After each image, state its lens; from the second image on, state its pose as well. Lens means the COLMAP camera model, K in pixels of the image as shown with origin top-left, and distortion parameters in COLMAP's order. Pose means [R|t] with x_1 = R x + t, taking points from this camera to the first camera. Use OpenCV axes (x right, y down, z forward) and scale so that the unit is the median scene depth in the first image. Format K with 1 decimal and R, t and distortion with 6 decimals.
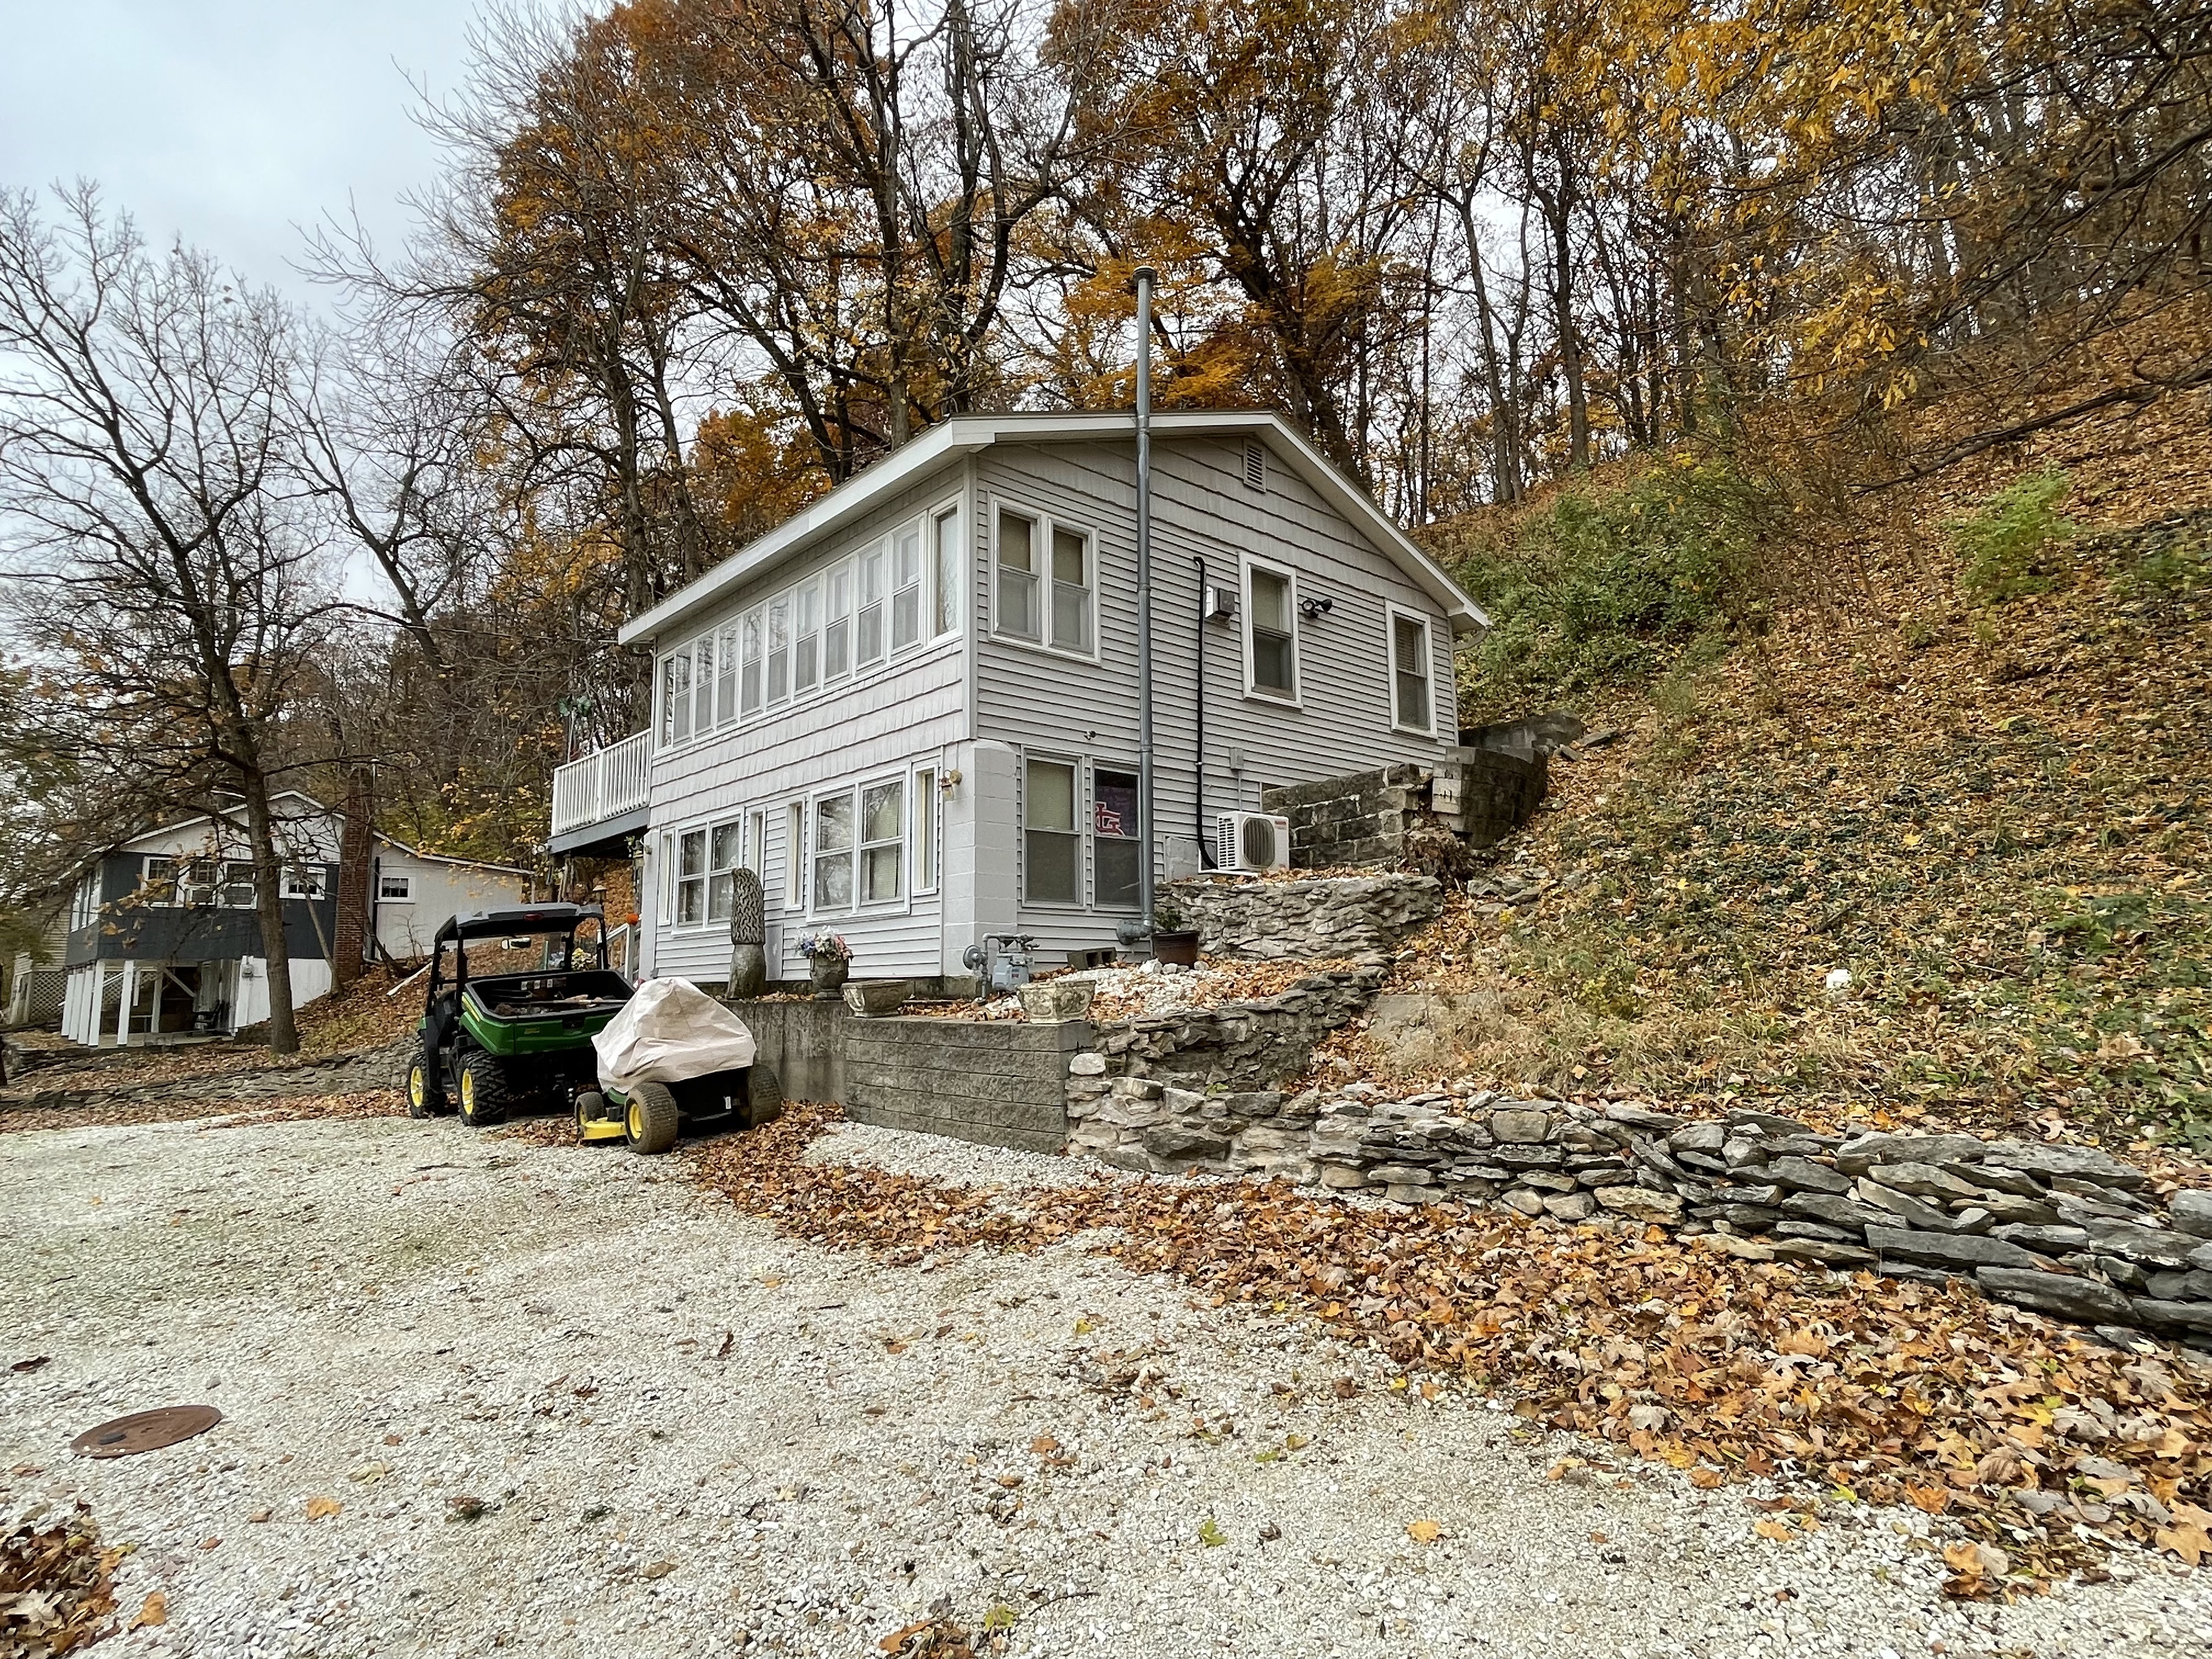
lens RADIAL K [[1201.4, 0, 1117.8], [0, 1201.4, 831.3], [0, 0, 1]] dist [-0.001080, -0.000062]
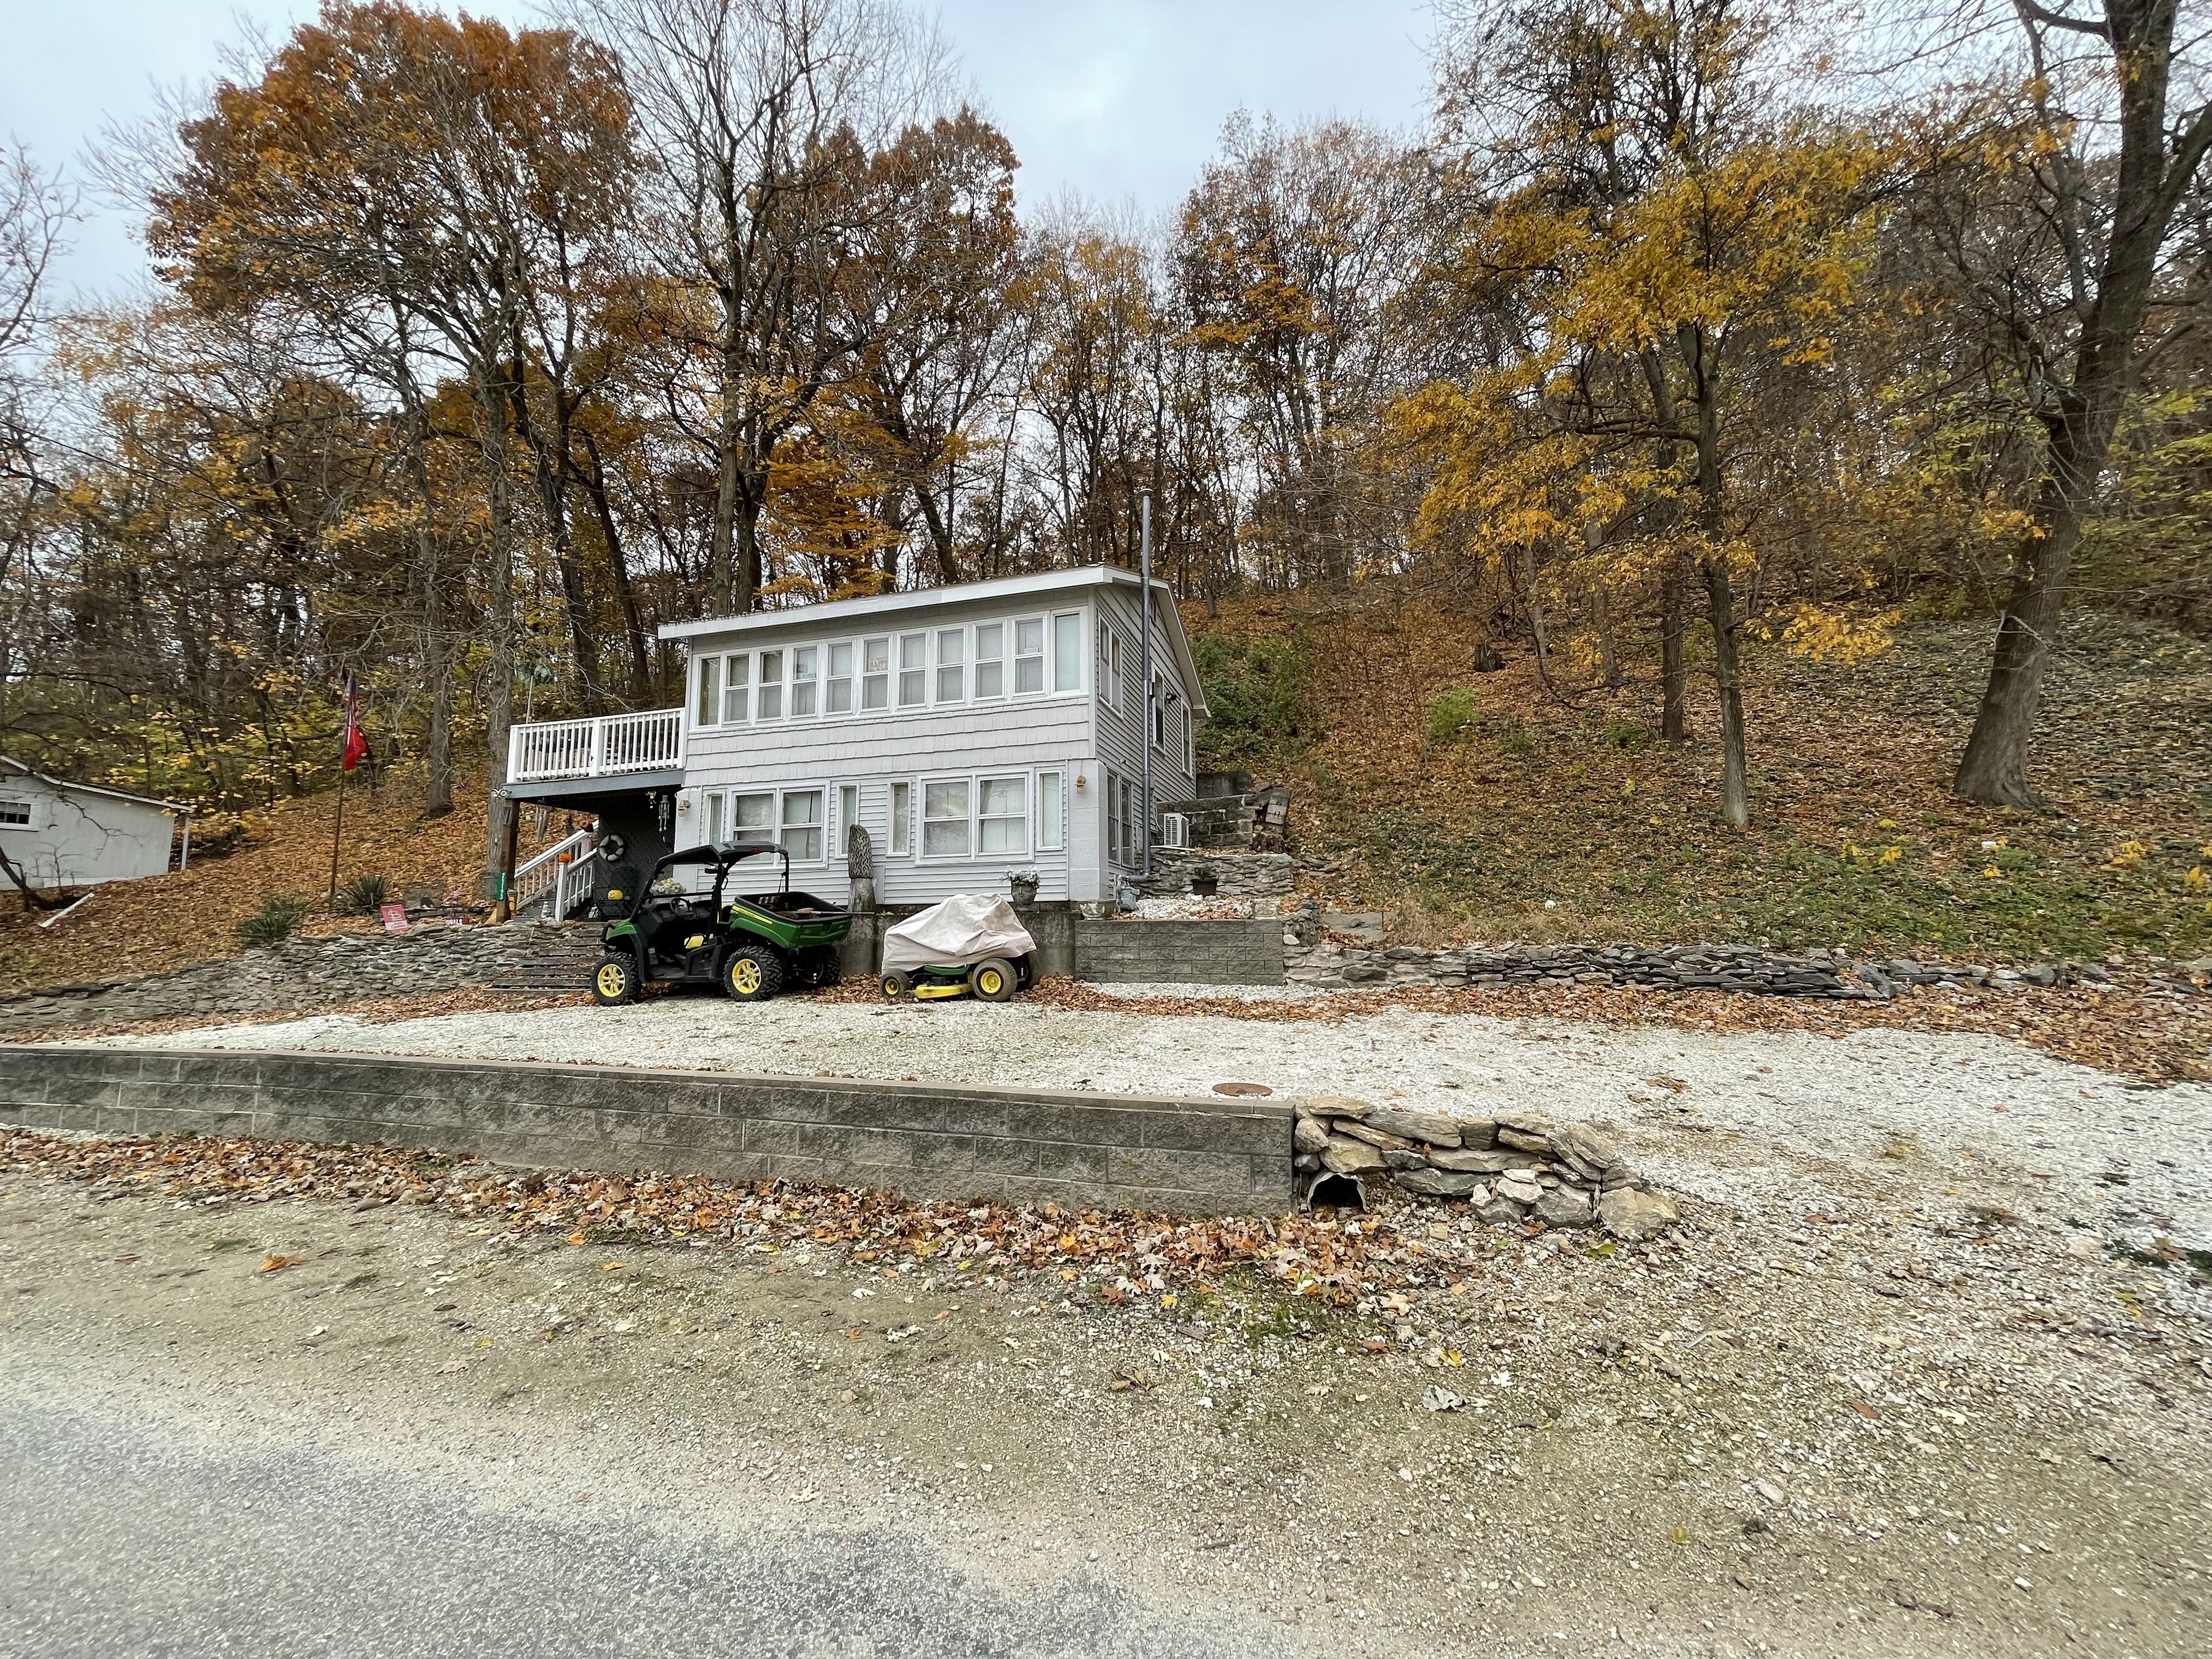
lens RADIAL K [[893.5, 0, 1105.3], [0, 893.5, 827.1], [0, 0, 1]] dist [-0.004743, 0.000069]
pose [[0.855692, 0.071455, 0.512528, -0.730794], [-0.069959, 0.997302, -0.022240, 0.044182], [-0.512735, -0.016825, 0.858382, -0.069217]]
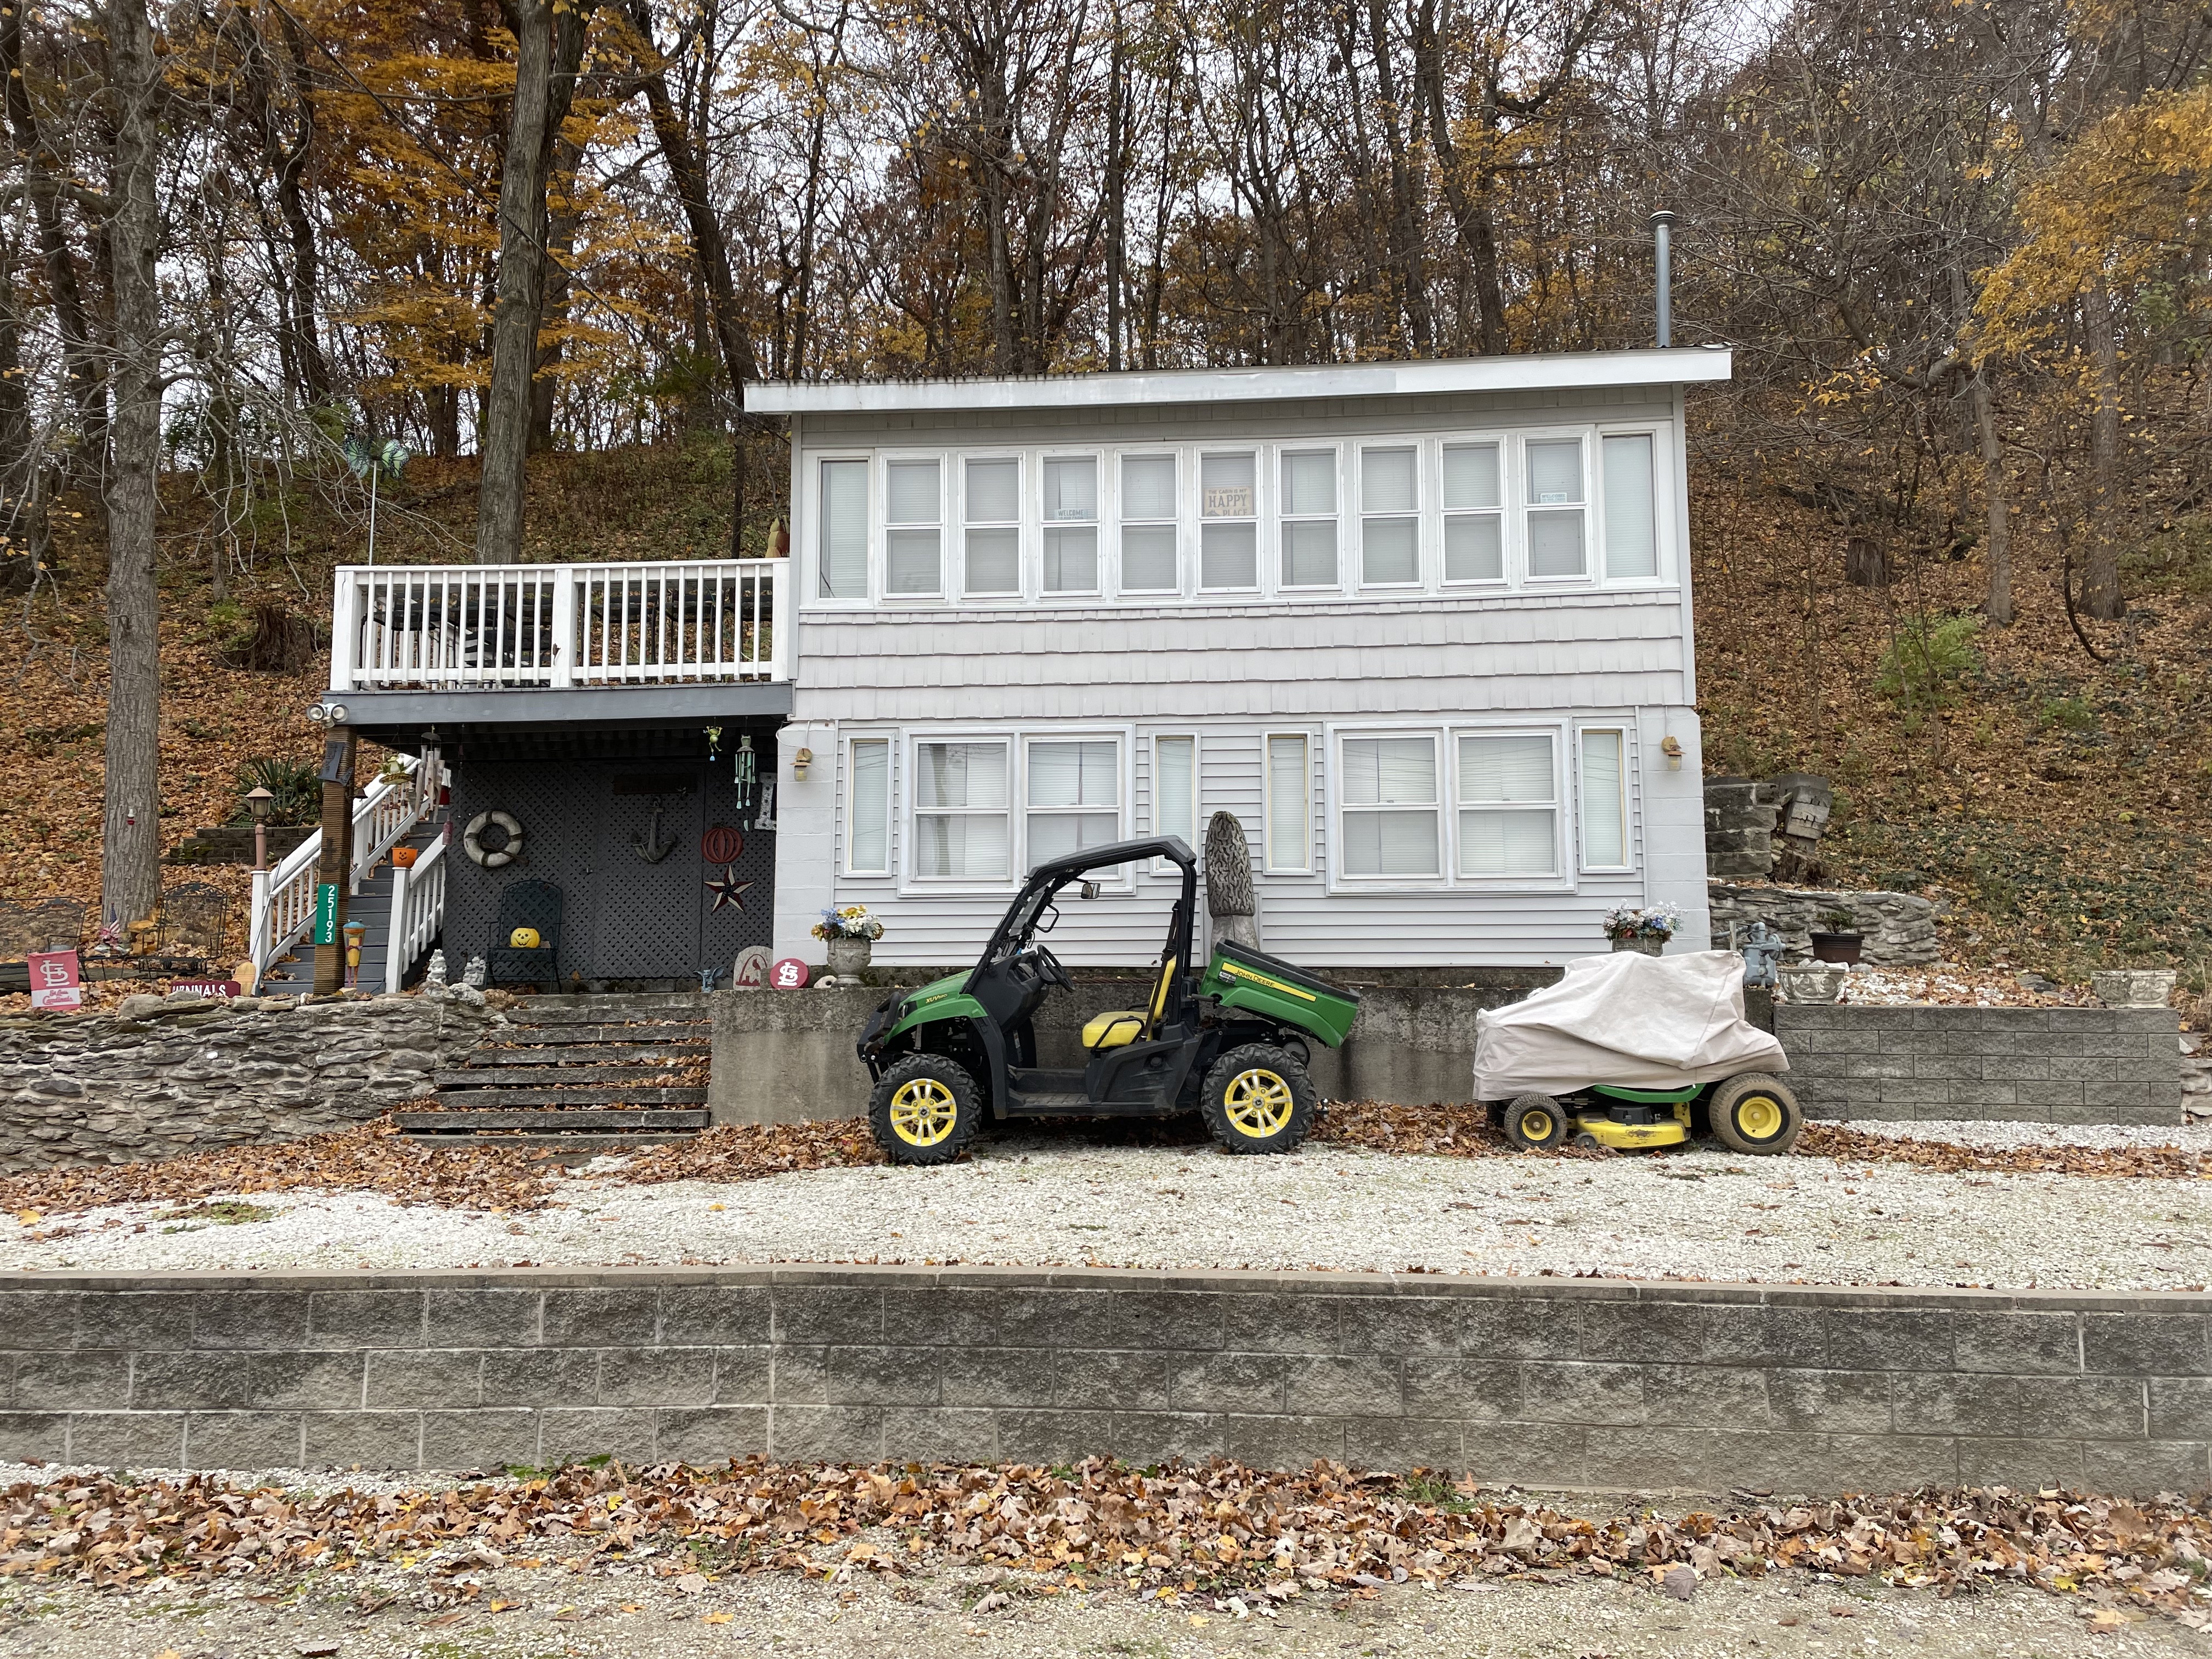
lens RADIAL K [[1656.9, 0, 1102.5], [0, 1656.9, 840.8], [0, 0, 1]] dist [0.092061, -0.109376]
pose [[0.725744, 0.097855, 0.680969, -1.278072], [-0.098795, 0.994397, -0.037603, 0.113961], [-0.680834, -0.039986, 0.731346, 0.377462]]
